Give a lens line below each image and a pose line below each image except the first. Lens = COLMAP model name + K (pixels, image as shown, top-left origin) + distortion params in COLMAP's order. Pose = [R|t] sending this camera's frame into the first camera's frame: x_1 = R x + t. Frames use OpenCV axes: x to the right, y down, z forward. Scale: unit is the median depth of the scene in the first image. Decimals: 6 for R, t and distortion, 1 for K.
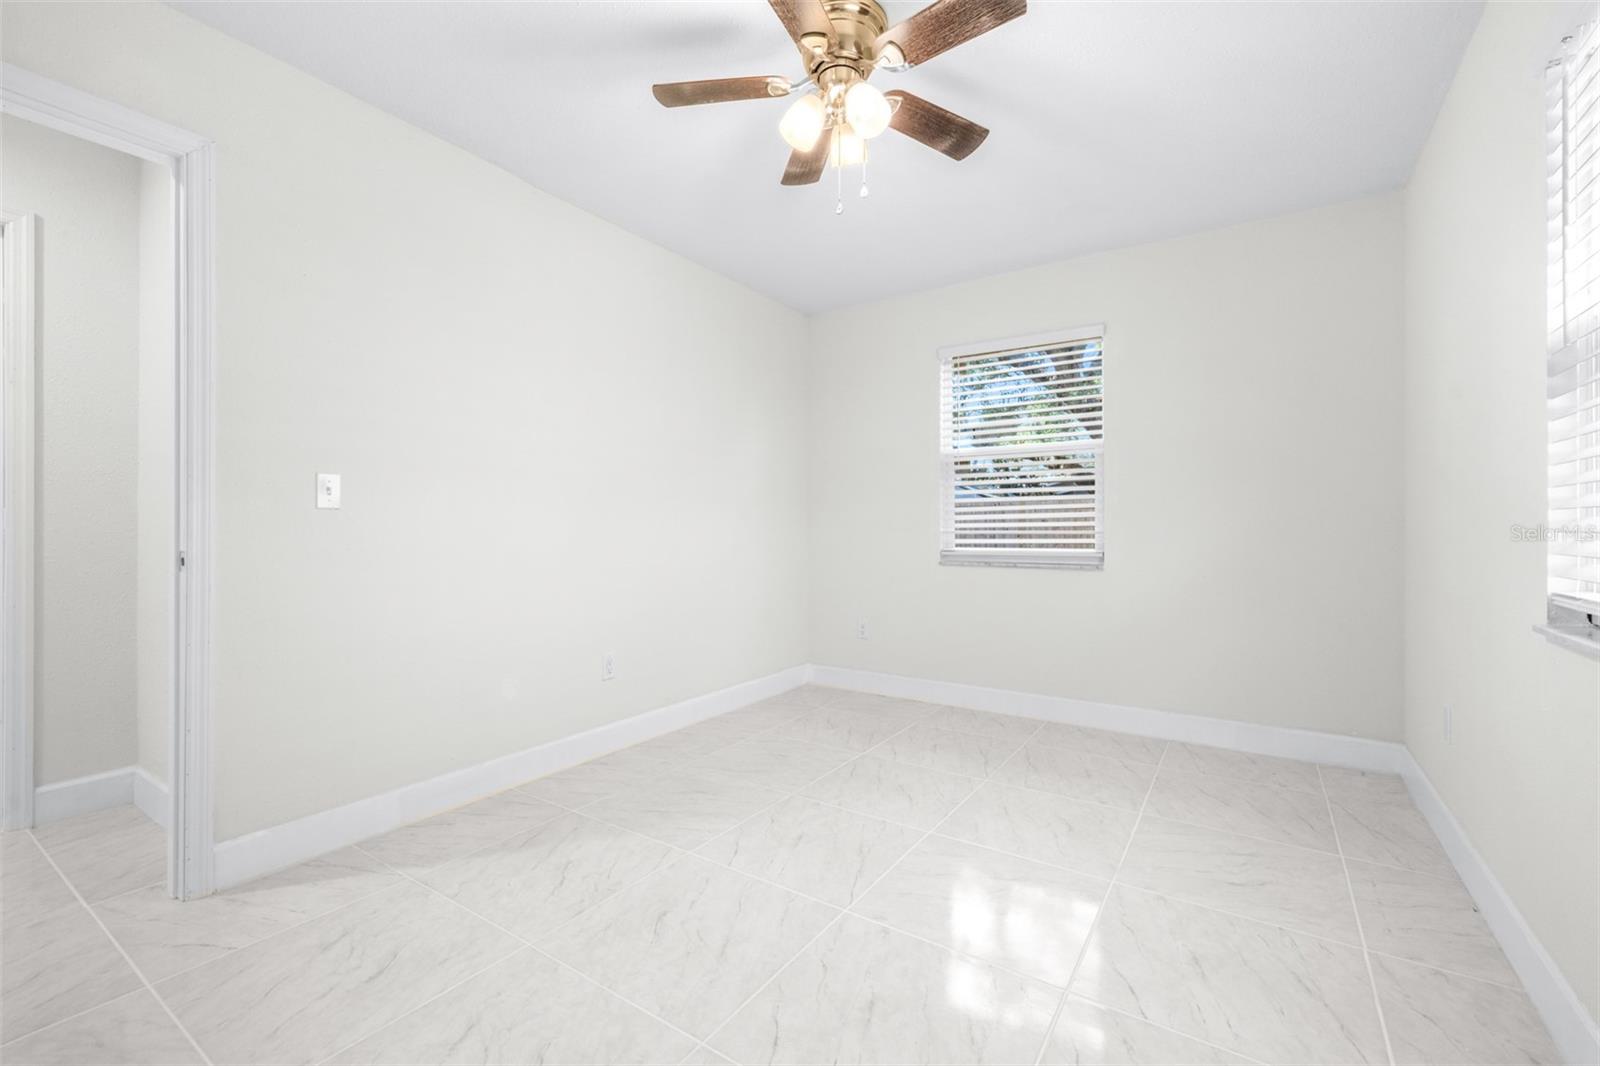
lens RADIAL K [[680.8, 0, 797.7], [0, 680.8, 547.0], [0, 0, 1]] dist [-0.000462, -0.000065]
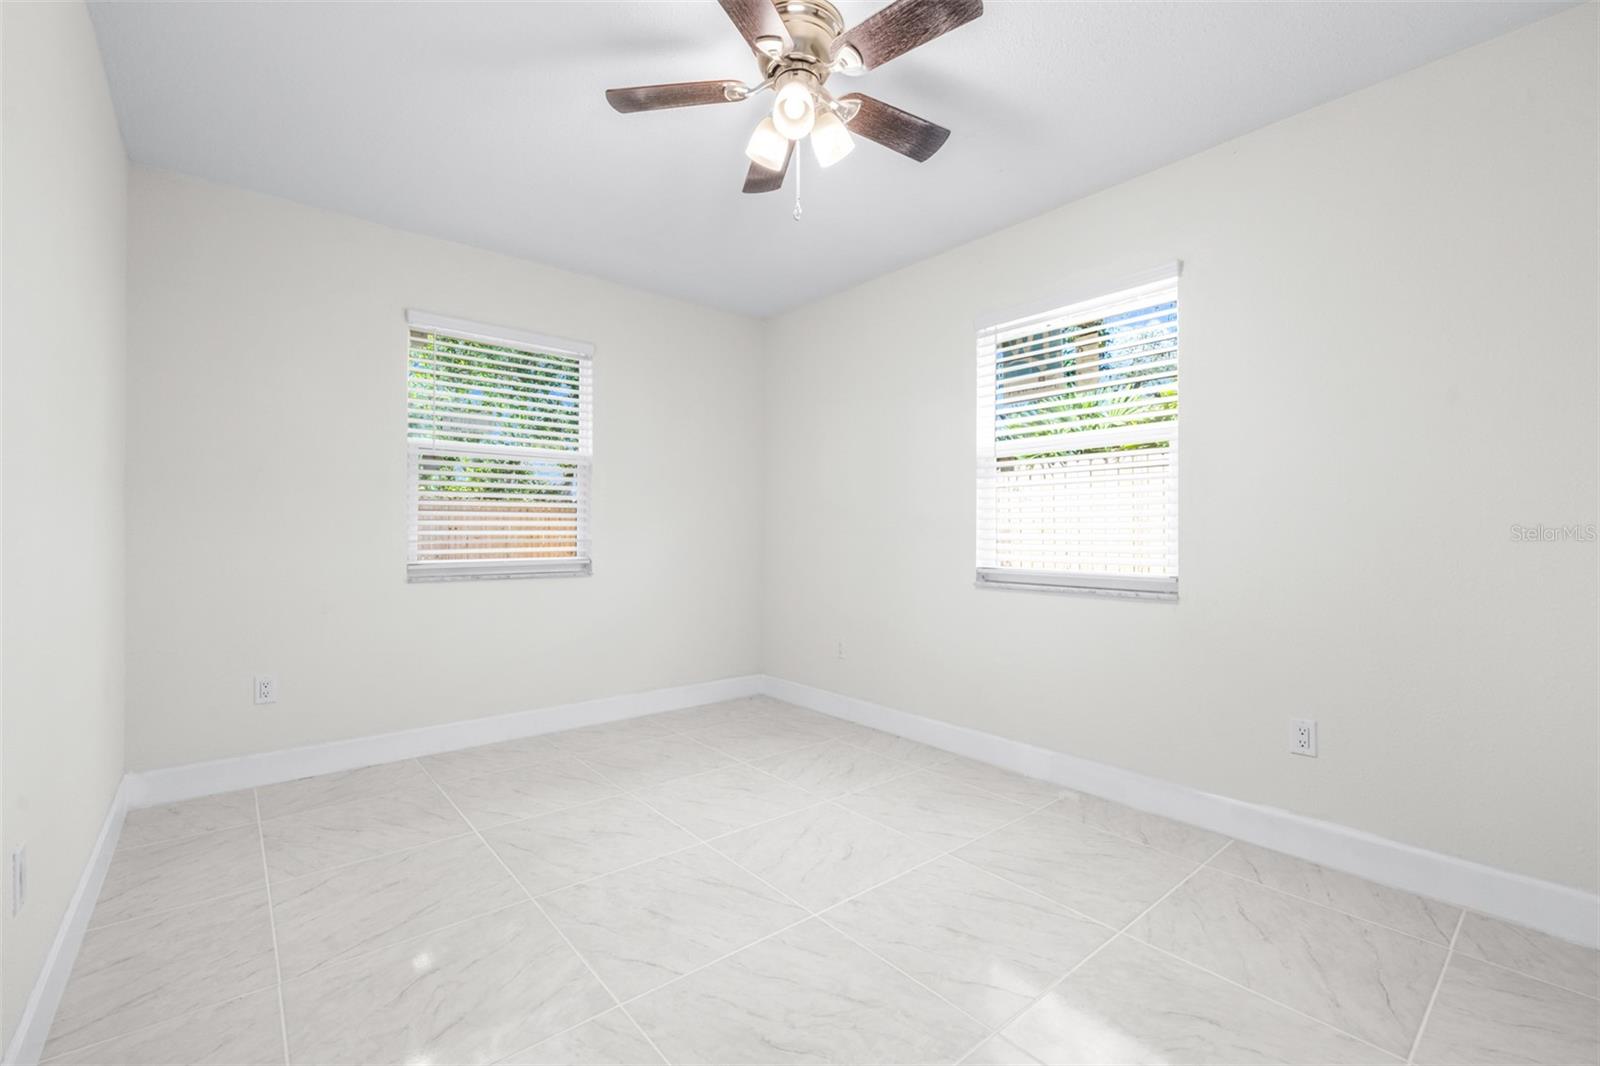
lens RADIAL K [[680.8, 0, 797.7], [0, 680.8, 547.0], [0, 0, 1]] dist [-0.000462, -0.000065]
pose [[0.274378, -0.017499, 0.961463, -0.476098], [0.023744, 0.999653, 0.011419, -0.015128], [-0.961329, 0.019696, 0.274698, 0.385337]]
